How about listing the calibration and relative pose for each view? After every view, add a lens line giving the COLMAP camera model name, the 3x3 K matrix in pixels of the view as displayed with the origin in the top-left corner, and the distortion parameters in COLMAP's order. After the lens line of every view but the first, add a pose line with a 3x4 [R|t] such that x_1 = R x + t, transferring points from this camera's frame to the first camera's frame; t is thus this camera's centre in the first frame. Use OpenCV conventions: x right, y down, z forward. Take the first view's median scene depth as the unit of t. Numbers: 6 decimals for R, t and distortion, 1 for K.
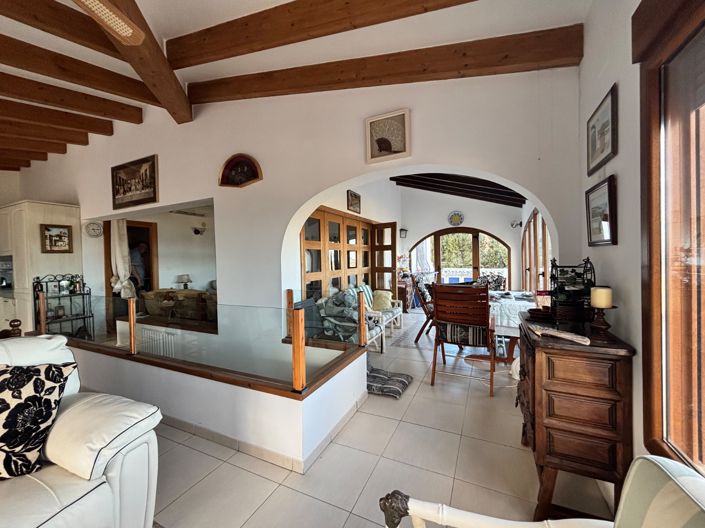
lens RADIAL K [[285.1, 0, 350.0], [0, 285.1, 260.9], [0, 0, 1]] dist [0.001049, -0.001303]
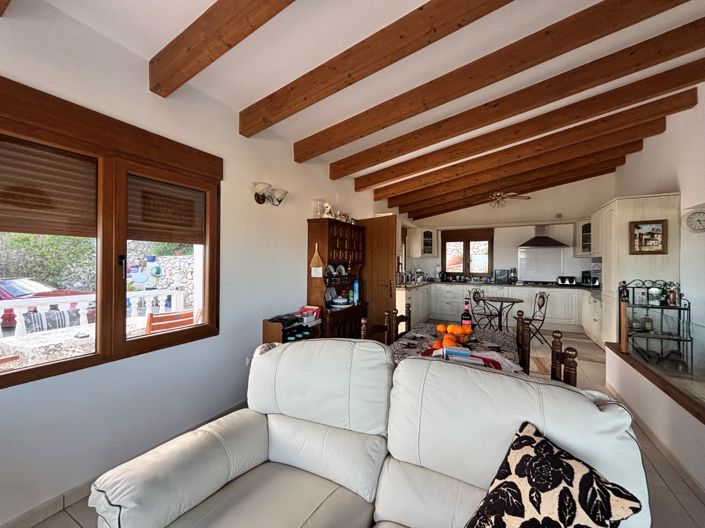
lens RADIAL K [[285.1, 0, 353.4], [0, 285.1, 263.5], [0, 0, 1]] dist [0.001049, -0.001303]
pose [[-0.041558, 0.027863, -0.998748, -0.153323], [-0.016011, 0.999464, 0.028549, -0.010688], [0.999008, 0.017177, -0.041089, 0.171017]]
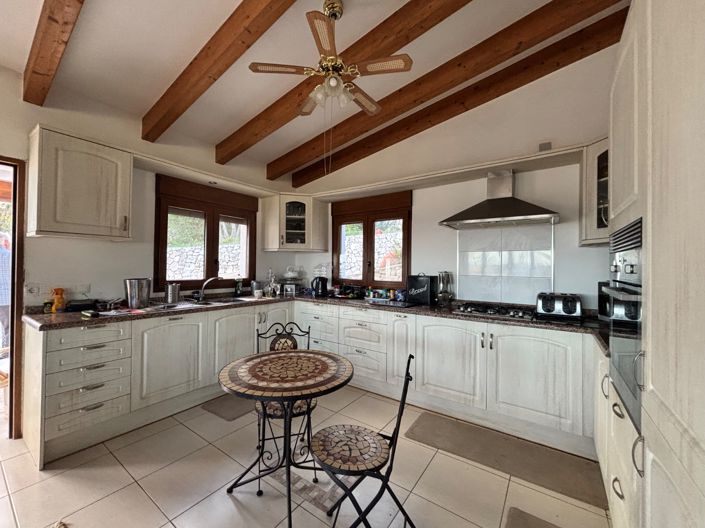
lens RADIAL K [[285.1, 0, 349.8], [0, 285.1, 266.7], [0, 0, 1]] dist [0.001049, -0.001303]
pose [[-0.148074, 0.007116, -0.988951, -0.789679], [-0.030578, 0.999463, 0.011770, 0.019696], [0.988503, 0.031983, -0.147777, 0.681352]]
